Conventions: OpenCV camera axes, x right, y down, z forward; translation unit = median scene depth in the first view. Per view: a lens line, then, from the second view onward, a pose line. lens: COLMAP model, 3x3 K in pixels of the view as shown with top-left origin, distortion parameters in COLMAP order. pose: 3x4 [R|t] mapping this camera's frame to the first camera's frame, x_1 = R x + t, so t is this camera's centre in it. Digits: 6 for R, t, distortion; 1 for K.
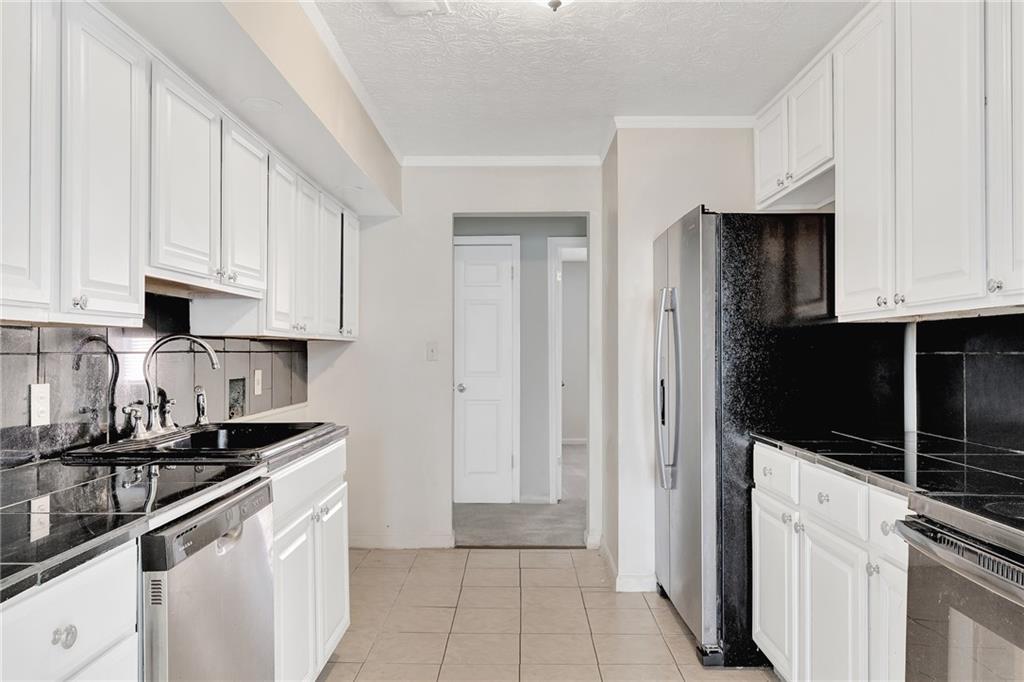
lens RADIAL K [[731.4, 0, 512.0], [0, 731.4, 341.0], [0, 0, 1]] dist [0.005462, -0.002740]
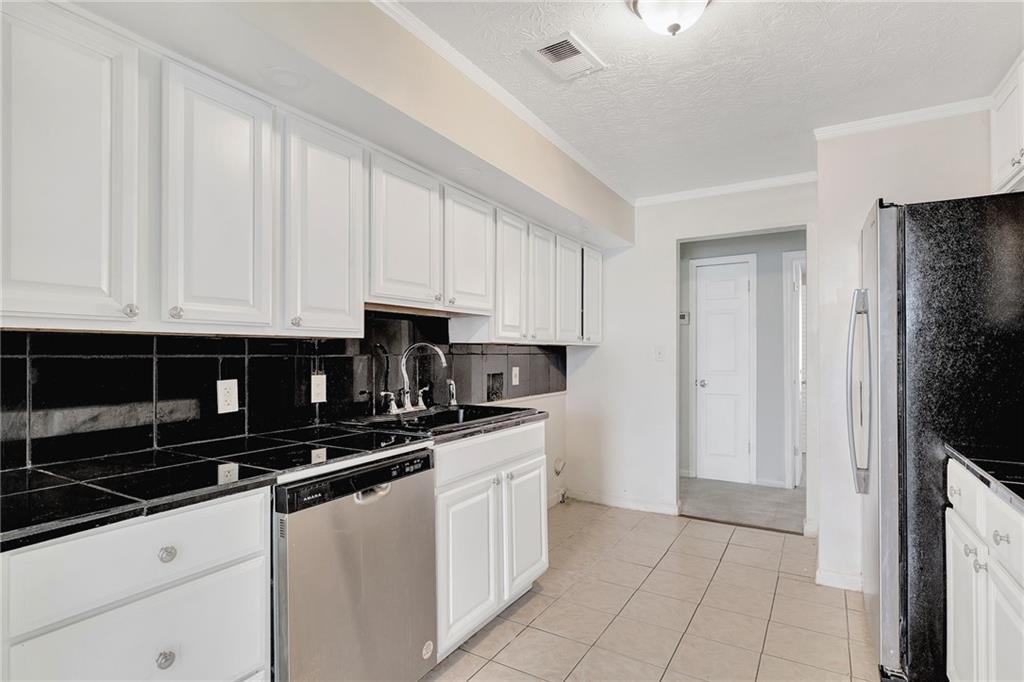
lens RADIAL K [[524.3, 0, 511.4], [0, 524.3, 347.2], [0, 0, 1]] dist [0.002542, -0.000754]
pose [[0.863460, -0.005890, -0.504382, 0.164239], [0.007531, 0.999971, 0.001215, 0.000774], [0.504360, -0.004848, 0.863480, 0.151289]]
